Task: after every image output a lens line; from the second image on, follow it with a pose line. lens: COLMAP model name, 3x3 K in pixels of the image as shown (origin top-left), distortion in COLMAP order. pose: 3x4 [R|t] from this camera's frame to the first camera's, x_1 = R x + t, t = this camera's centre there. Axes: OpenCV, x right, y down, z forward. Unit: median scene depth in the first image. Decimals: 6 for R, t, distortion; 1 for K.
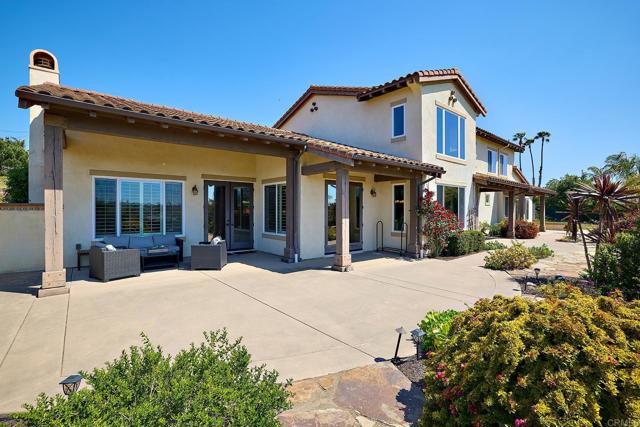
lens RADIAL K [[295.9, 0, 320.5], [0, 295.9, 210.9], [0, 0, 1]] dist [0.006456, 0.000614]
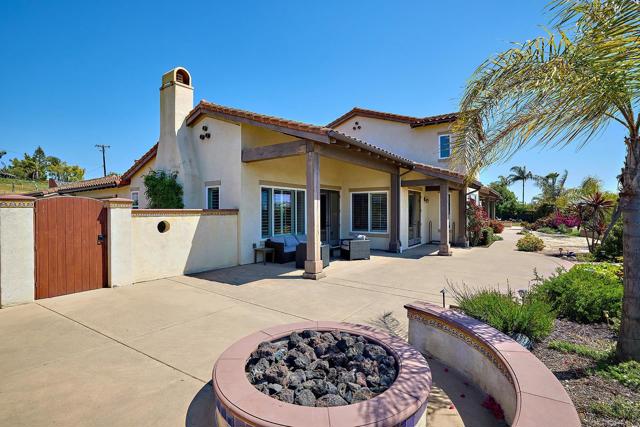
lens RADIAL K [[311.0, 0, 320.0], [0, 311.0, 212.2], [0, 0, 1]] dist [-0.000797, 0.000156]
pose [[0.961166, -0.005527, 0.275914, -0.680122], [0.006603, 0.999974, -0.002971, -0.005243], [-0.275891, 0.004678, 0.961178, -0.196774]]
